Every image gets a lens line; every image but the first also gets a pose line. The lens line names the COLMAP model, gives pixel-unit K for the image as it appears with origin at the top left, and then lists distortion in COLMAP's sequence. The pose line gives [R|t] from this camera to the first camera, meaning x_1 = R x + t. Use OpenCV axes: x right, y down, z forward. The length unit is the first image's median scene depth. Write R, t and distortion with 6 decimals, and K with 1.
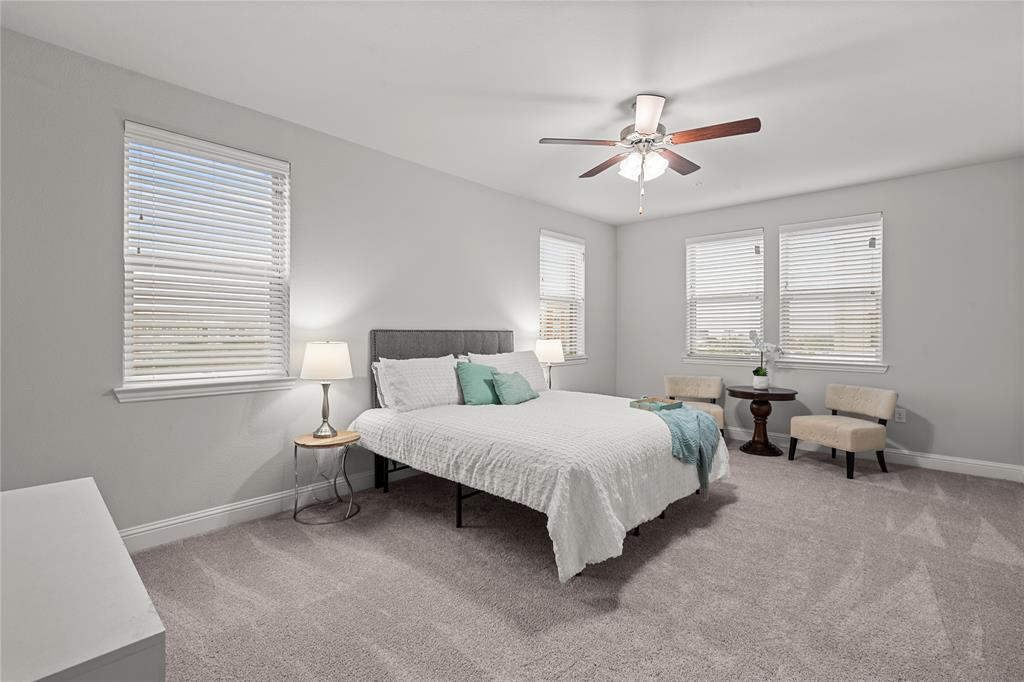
lens RADIAL K [[469.3, 0, 513.5], [0, 469.3, 335.8], [0, 0, 1]] dist [-0.001078, 0.000024]
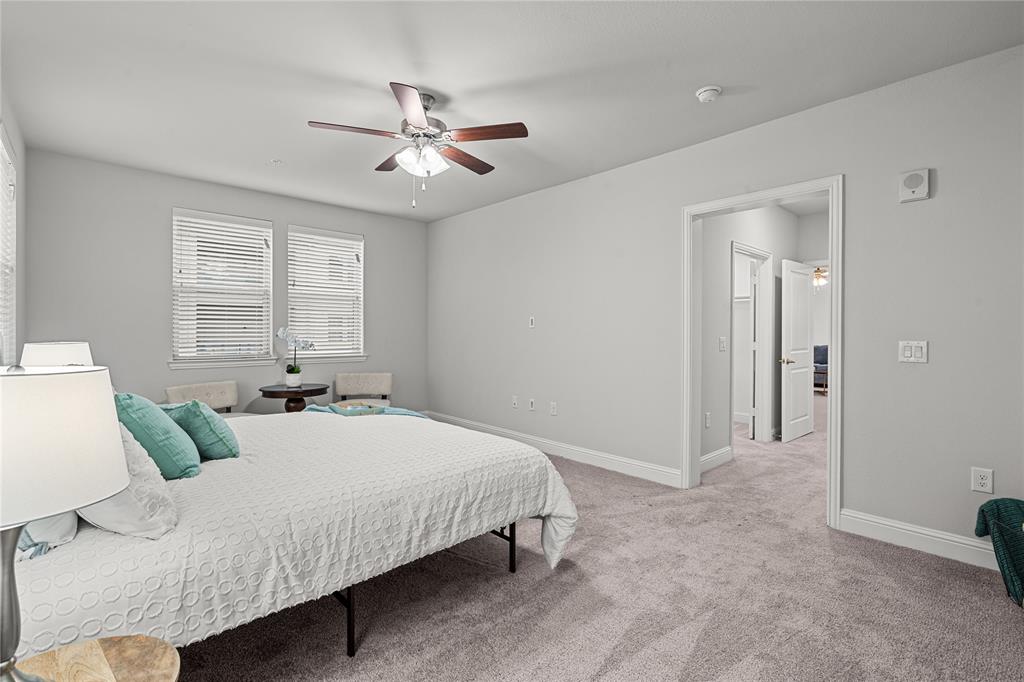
lens RADIAL K [[469.3, 0, 516.0], [0, 469.3, 337.7], [0, 0, 1]] dist [-0.001078, 0.000024]
pose [[0.067653, -0.017953, 0.997547, -0.631136], [0.003465, 0.999836, 0.017759, -0.009241], [-0.997703, 0.002255, 0.067704, 0.675372]]
